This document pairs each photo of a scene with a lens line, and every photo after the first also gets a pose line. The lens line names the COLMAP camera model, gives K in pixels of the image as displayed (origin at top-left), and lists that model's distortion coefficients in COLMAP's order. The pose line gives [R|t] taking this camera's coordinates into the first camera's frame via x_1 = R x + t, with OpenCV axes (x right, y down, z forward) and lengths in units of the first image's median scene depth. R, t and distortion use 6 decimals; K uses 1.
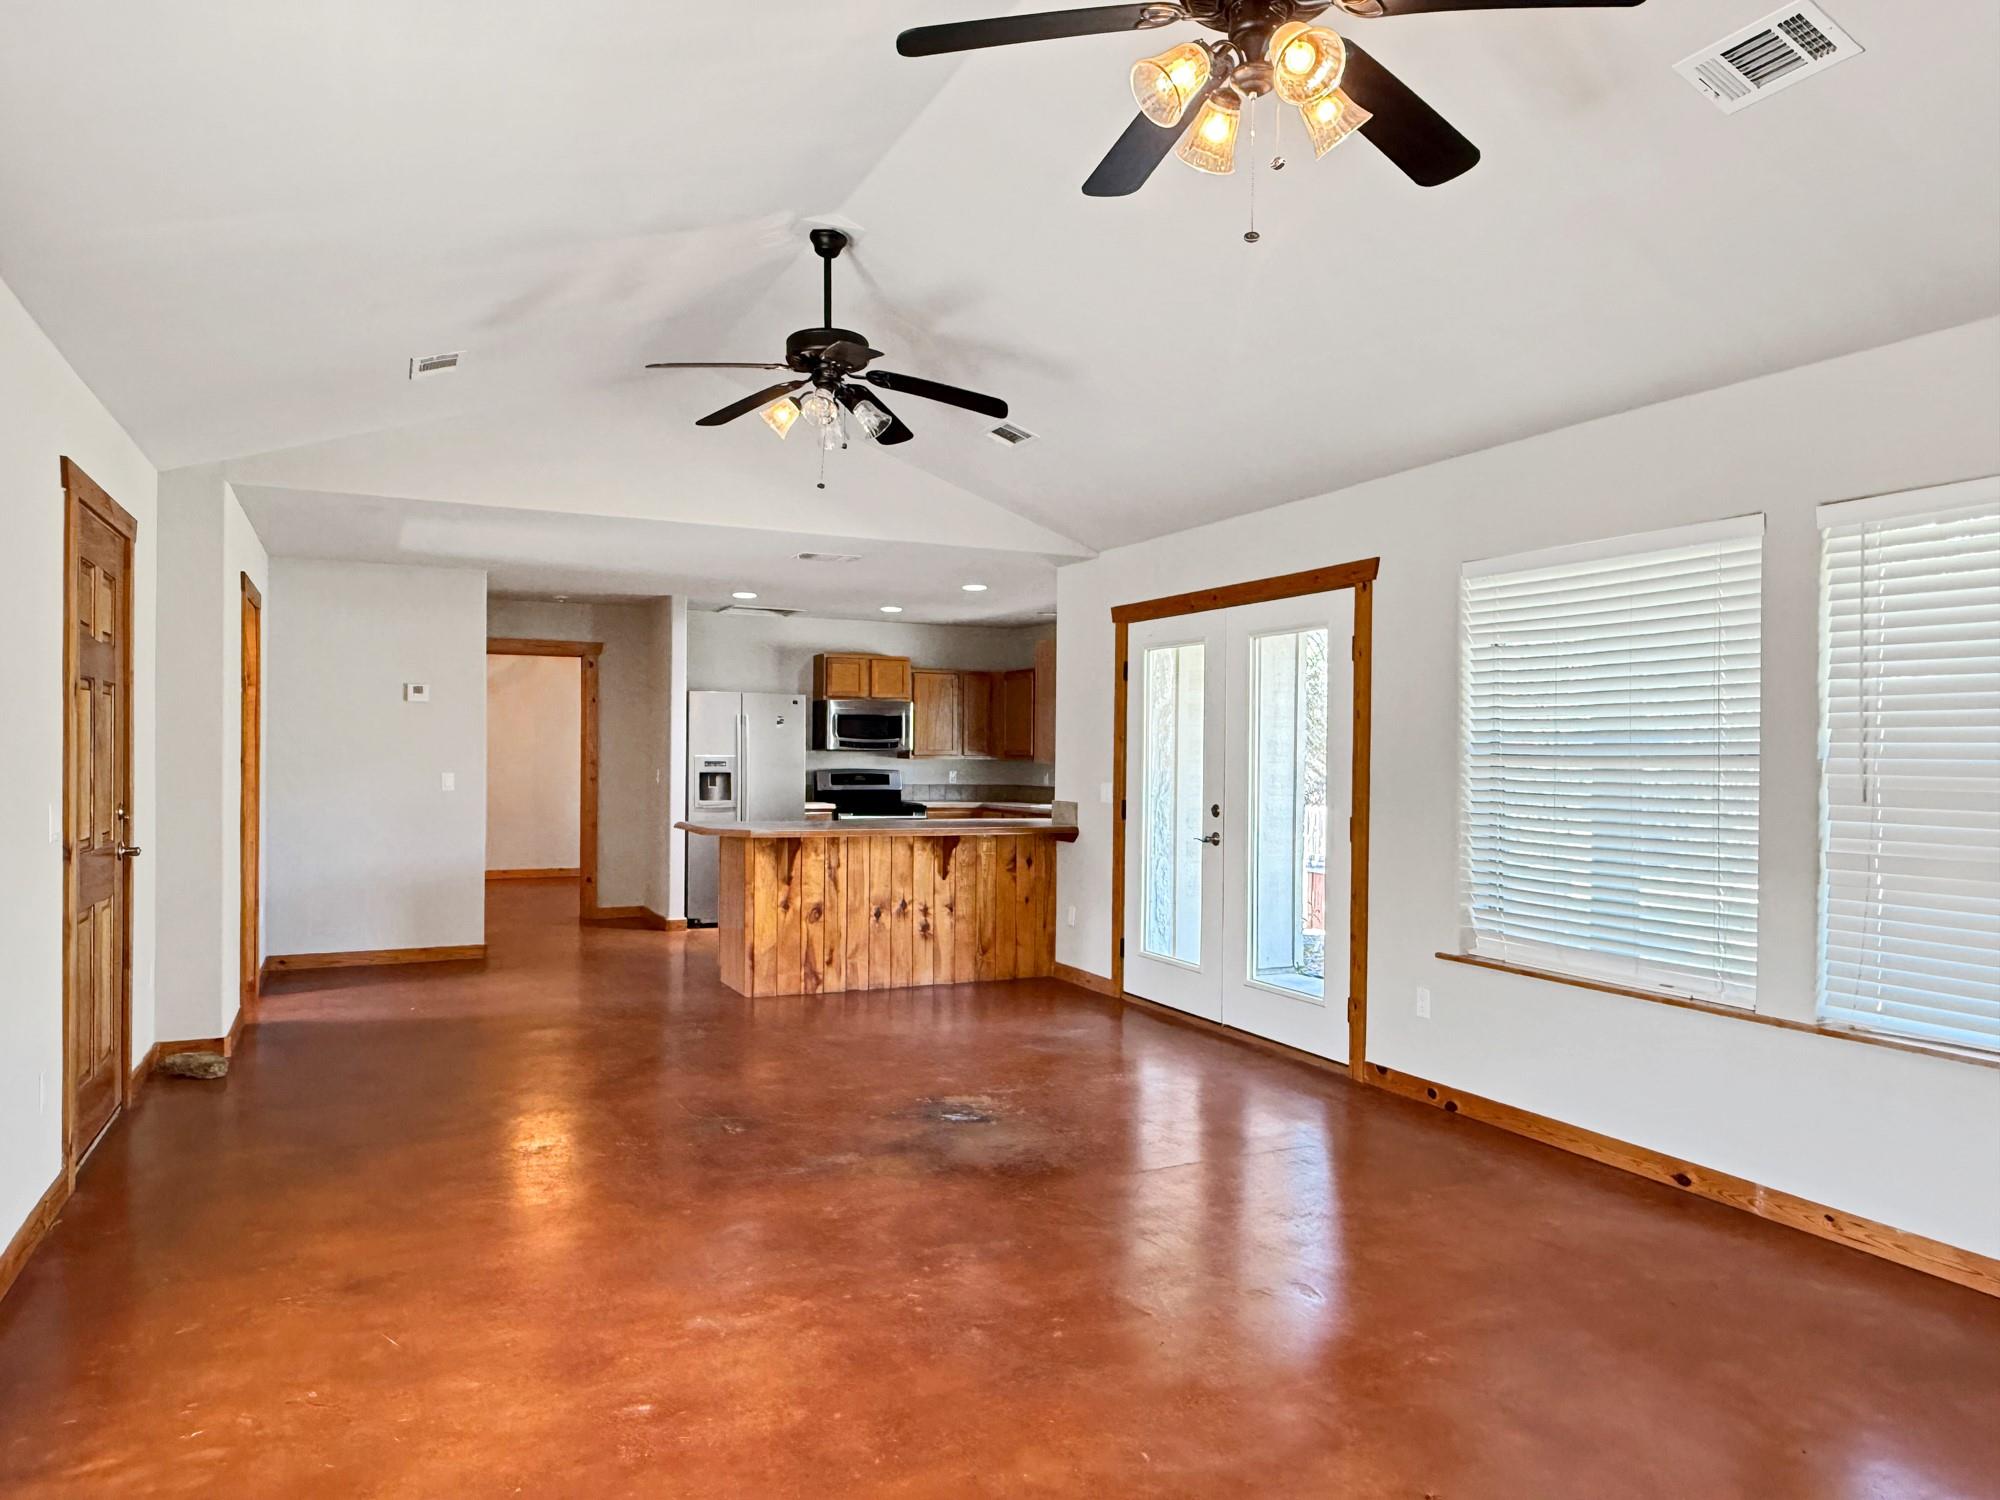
lens RADIAL K [[1295.7, 0, 997.6], [0, 1295.7, 758.8], [0, 0, 1]] dist [0.001323, 0.000430]
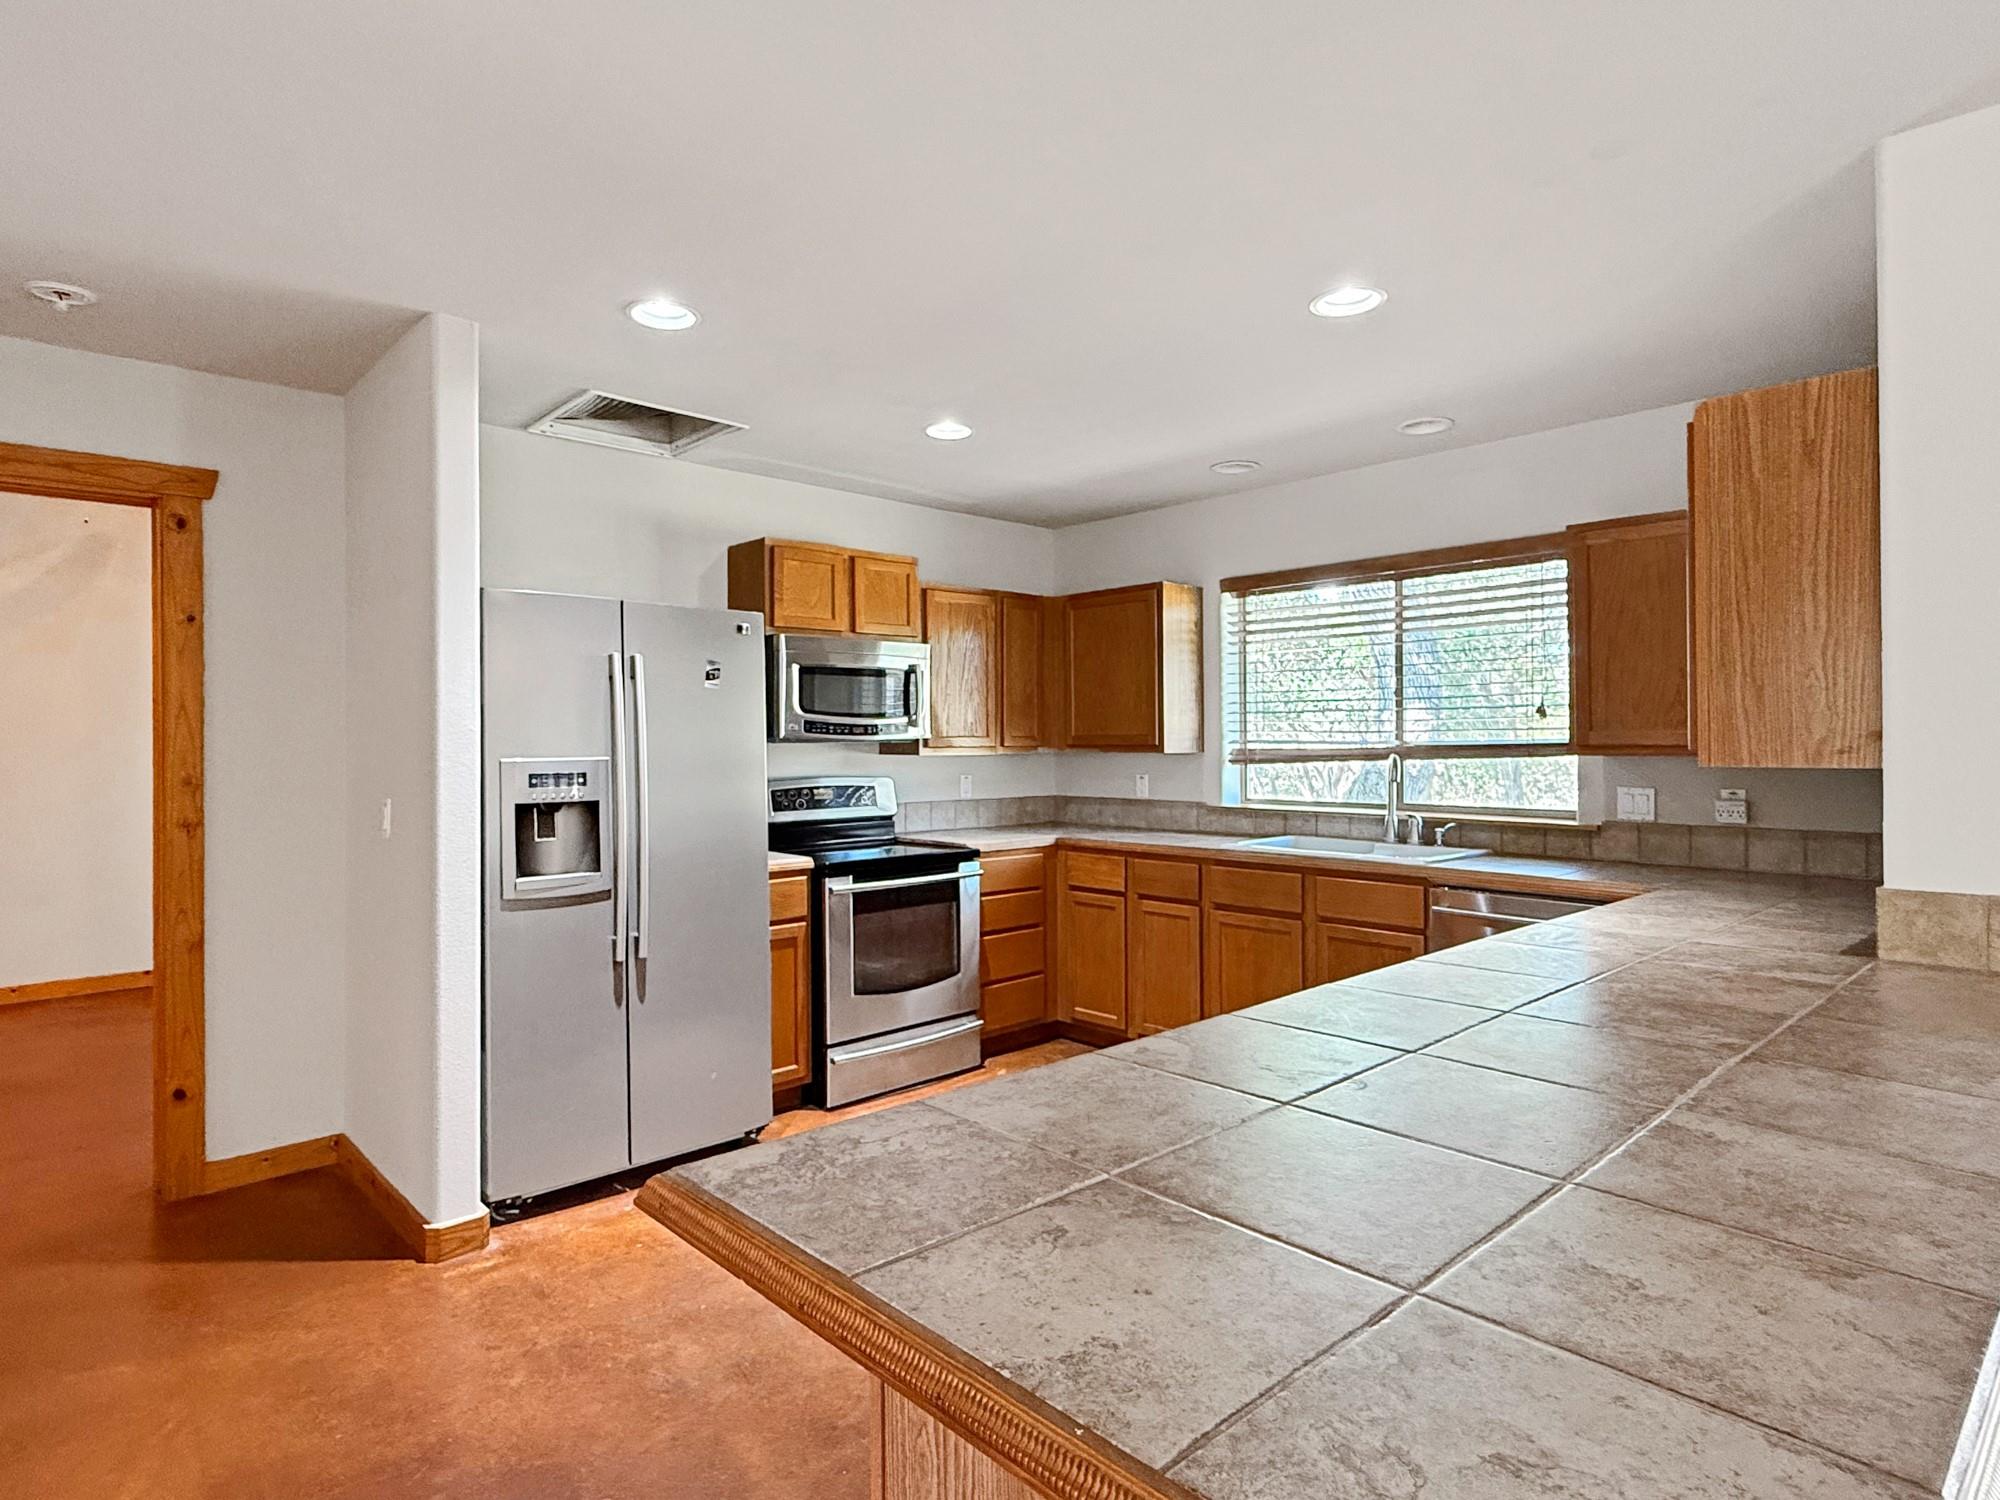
lens RADIAL K [[1093.1, 0, 996.7], [0, 1093.1, 736.5], [0, 0, 1]] dist [0.000678, -0.000368]
pose [[0.954652, -0.013884, 0.297399, -0.245939], [0.016683, 0.999837, -0.006878, -0.005737], [-0.297255, 0.011527, 0.954728, 0.845100]]
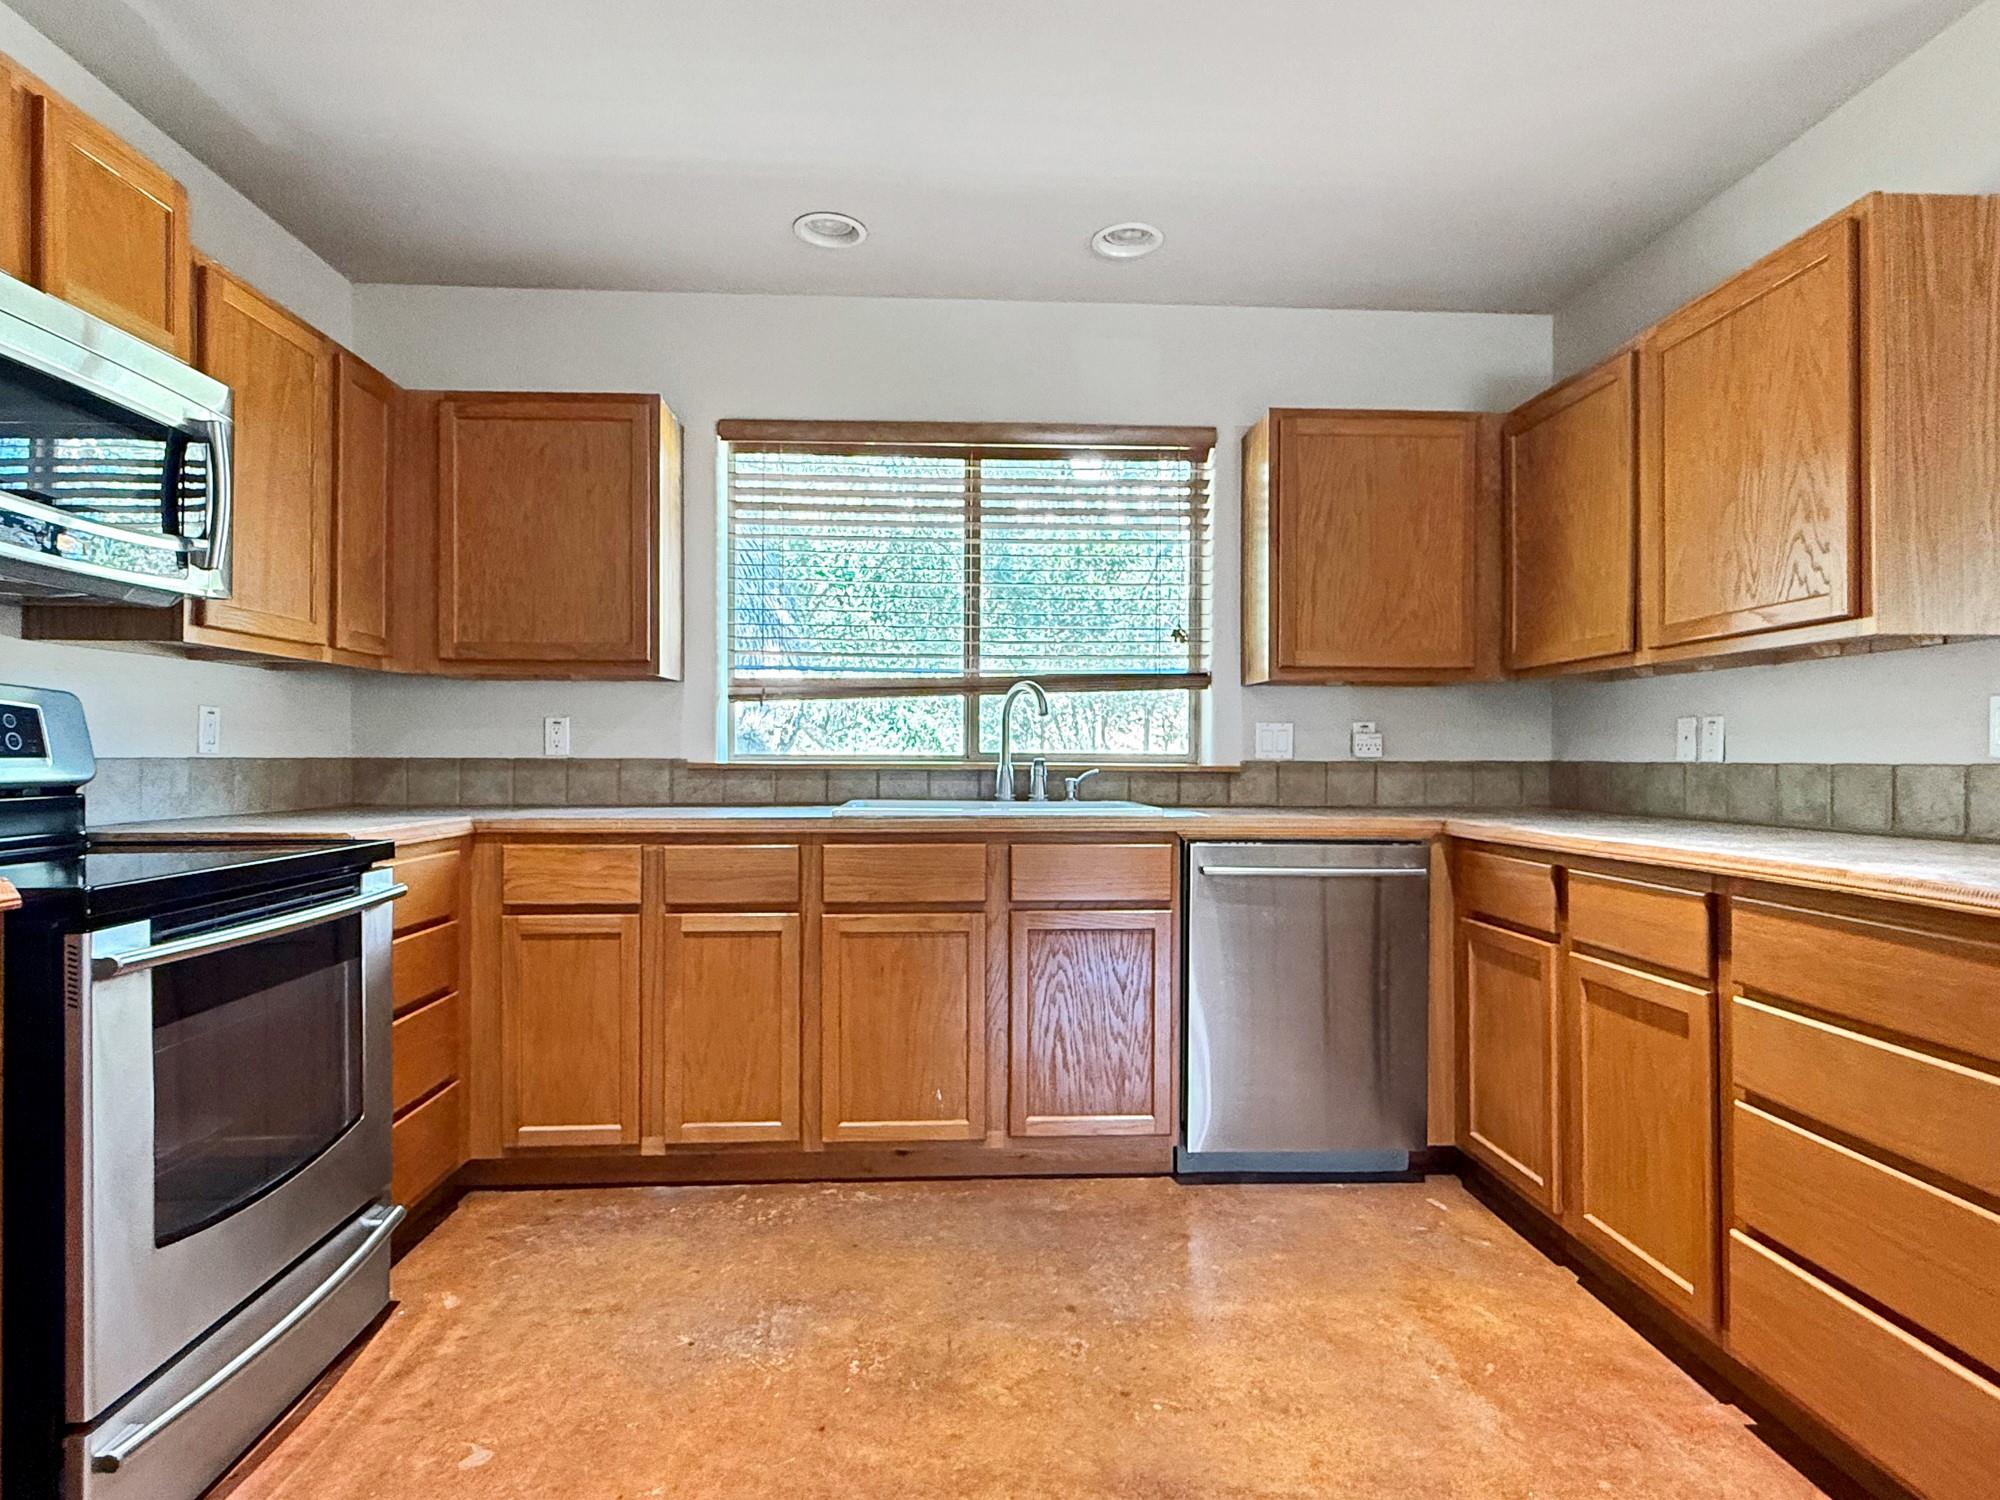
lens RADIAL K [[1093.1, 0, 1006.2], [0, 1093.1, 748.2], [0, 0, 1]] dist [0.000678, -0.000368]
pose [[0.383106, -0.003842, 0.923696, -0.276685], [0.006728, 0.999976, 0.001369, 0.028304], [-0.923680, 0.005690, 0.383123, 1.166326]]
